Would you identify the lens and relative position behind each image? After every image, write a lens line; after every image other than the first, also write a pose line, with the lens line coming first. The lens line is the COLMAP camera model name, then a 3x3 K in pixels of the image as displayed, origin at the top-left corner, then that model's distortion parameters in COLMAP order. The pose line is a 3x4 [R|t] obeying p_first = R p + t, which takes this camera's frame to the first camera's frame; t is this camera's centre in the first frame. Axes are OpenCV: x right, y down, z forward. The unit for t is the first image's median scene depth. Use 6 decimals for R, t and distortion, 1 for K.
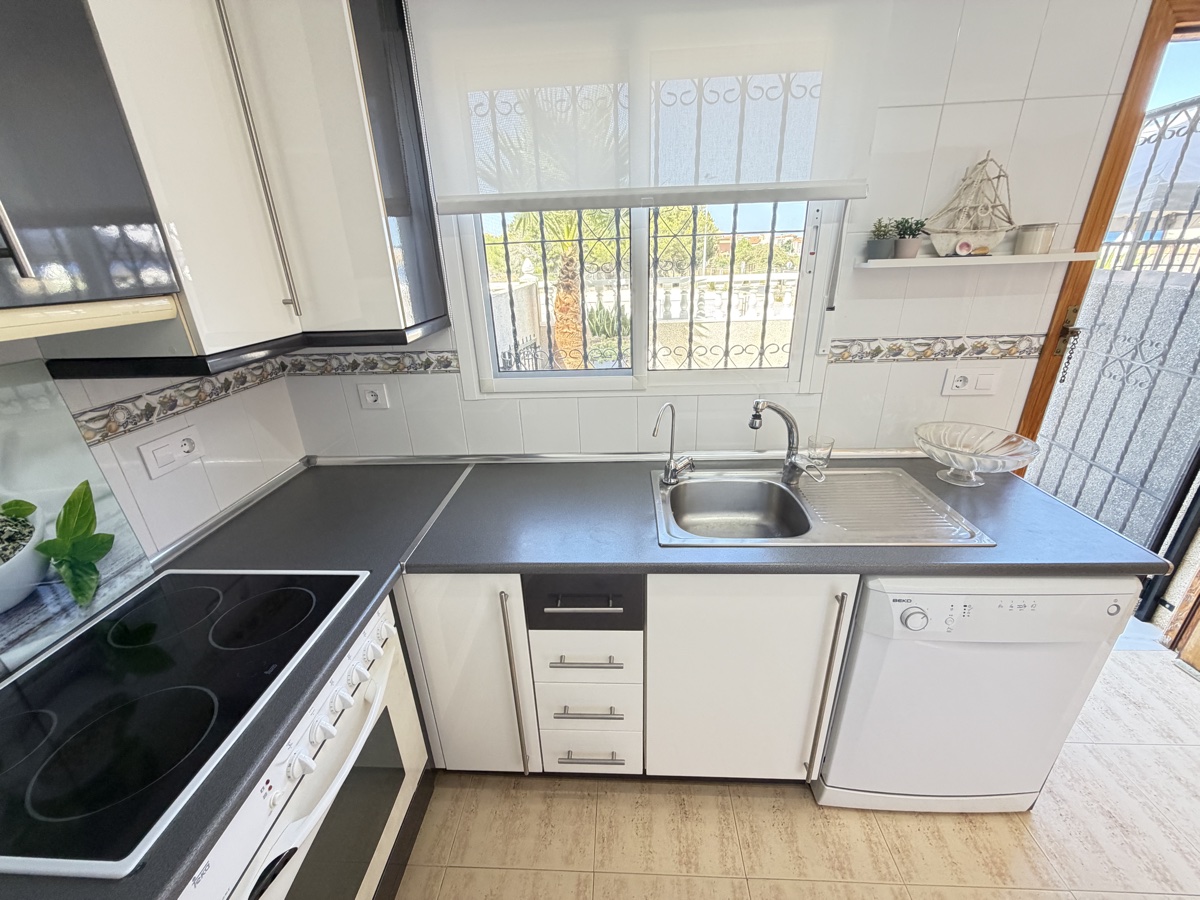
lens RADIAL K [[478.0, 0, 598.1], [0, 478.0, 452.2], [0, 0, 1]] dist [0.000666, -0.000096]
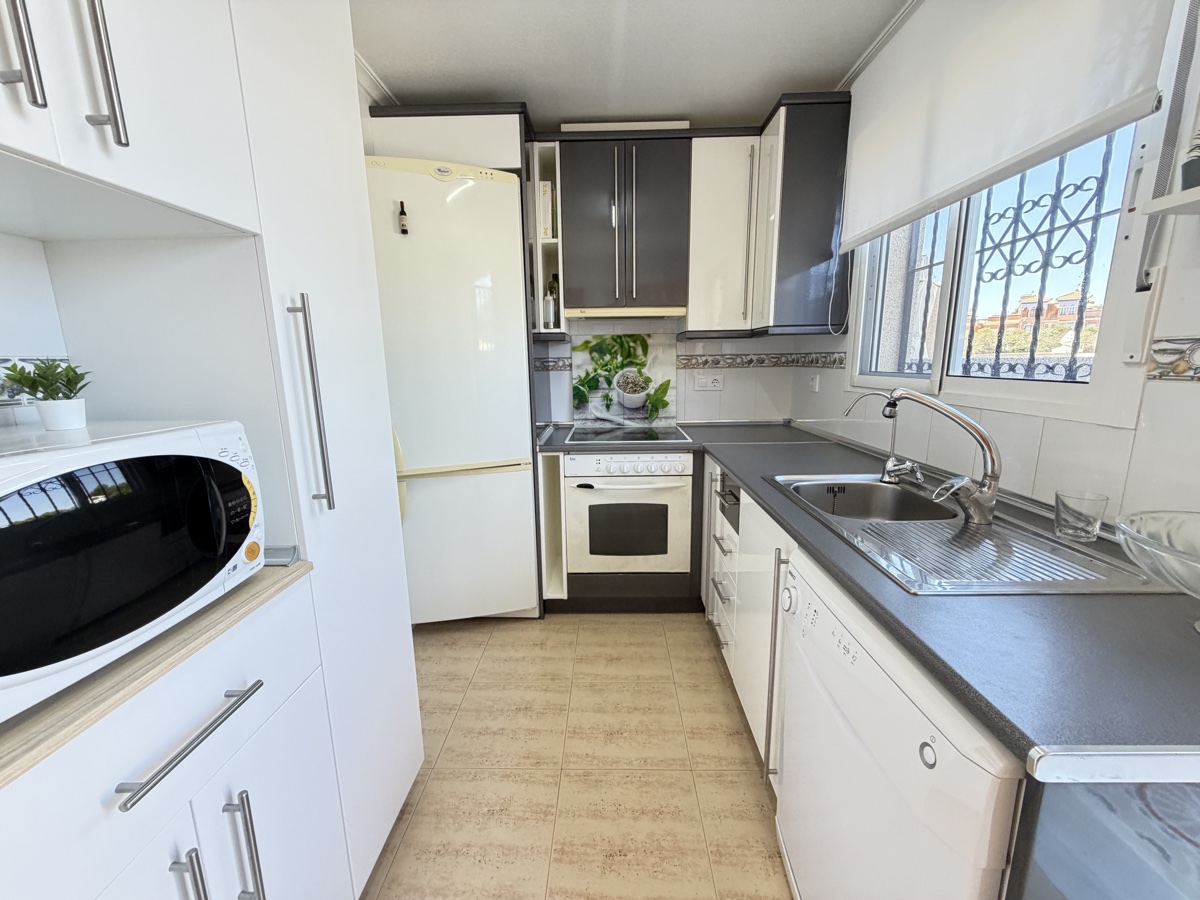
lens RADIAL K [[478.0, 0, 598.1], [0, 478.0, 452.2], [0, 0, 1]] dist [0.000666, -0.000096]
pose [[0.026096, 0.222540, -0.974574, 1.448142], [-0.367839, 0.908645, 0.197635, 0.043622], [0.929523, 0.353328, 0.105571, 0.444864]]
